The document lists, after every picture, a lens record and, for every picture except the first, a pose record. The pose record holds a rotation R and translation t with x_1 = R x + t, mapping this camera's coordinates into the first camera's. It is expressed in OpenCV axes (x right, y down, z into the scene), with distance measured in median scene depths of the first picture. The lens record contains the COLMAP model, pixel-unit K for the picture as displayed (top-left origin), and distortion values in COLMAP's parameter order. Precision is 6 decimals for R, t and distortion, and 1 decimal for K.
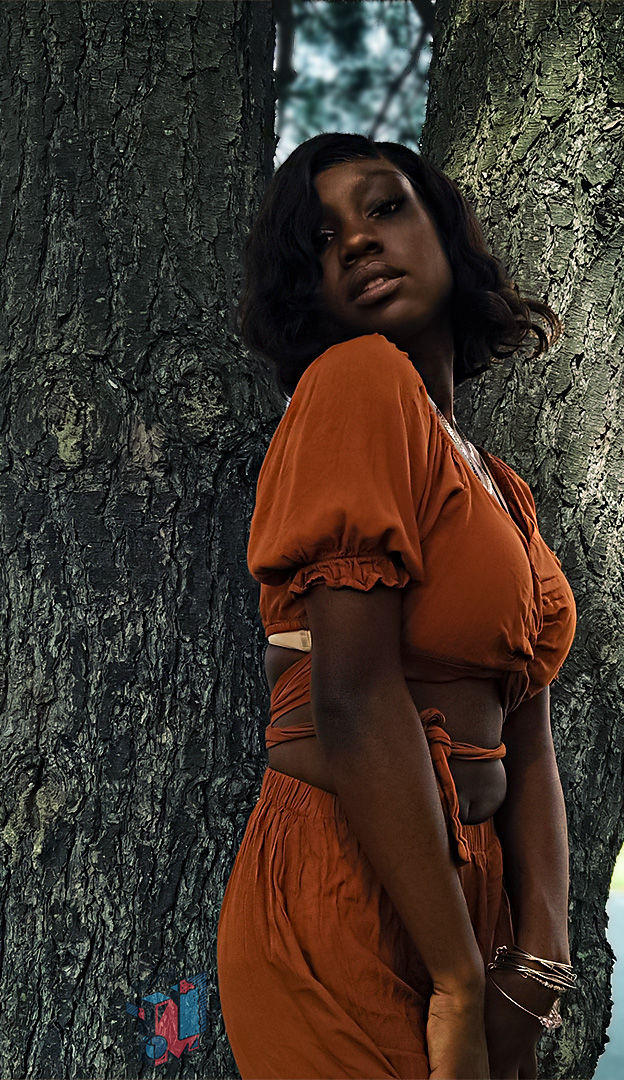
lens RADIAL K [[1260.8, 0, 380.0], [0, 1260.8, 539.0], [0, 0, 1]] dist [0.081934, -0.129599]
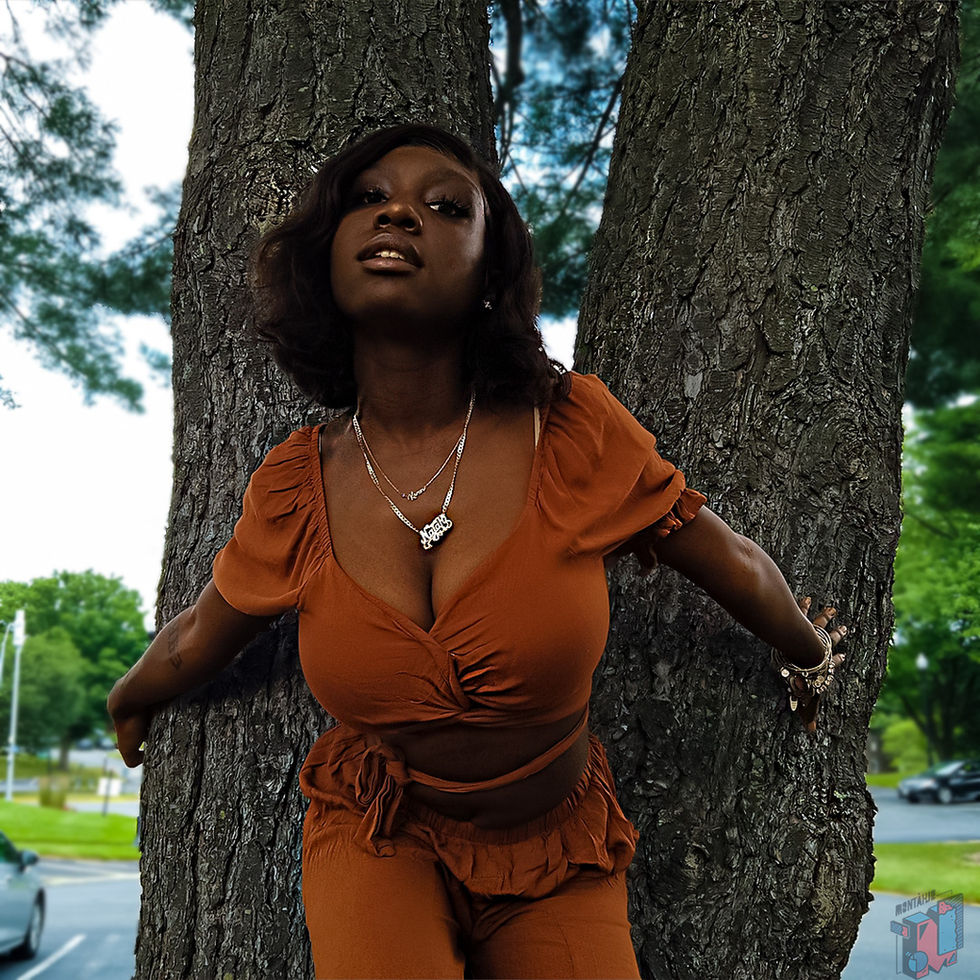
lens RADIAL K [[1170.0, 0, 509.0], [0, 1170.0, 491.7], [0, 0, 1]] dist [0.080742, -0.119900]
pose [[0.995701, -0.021102, -0.090188, 0.007089], [0.015630, 0.998018, -0.060953, 0.168776], [0.091295, 0.059281, 0.994058, 0.148059]]
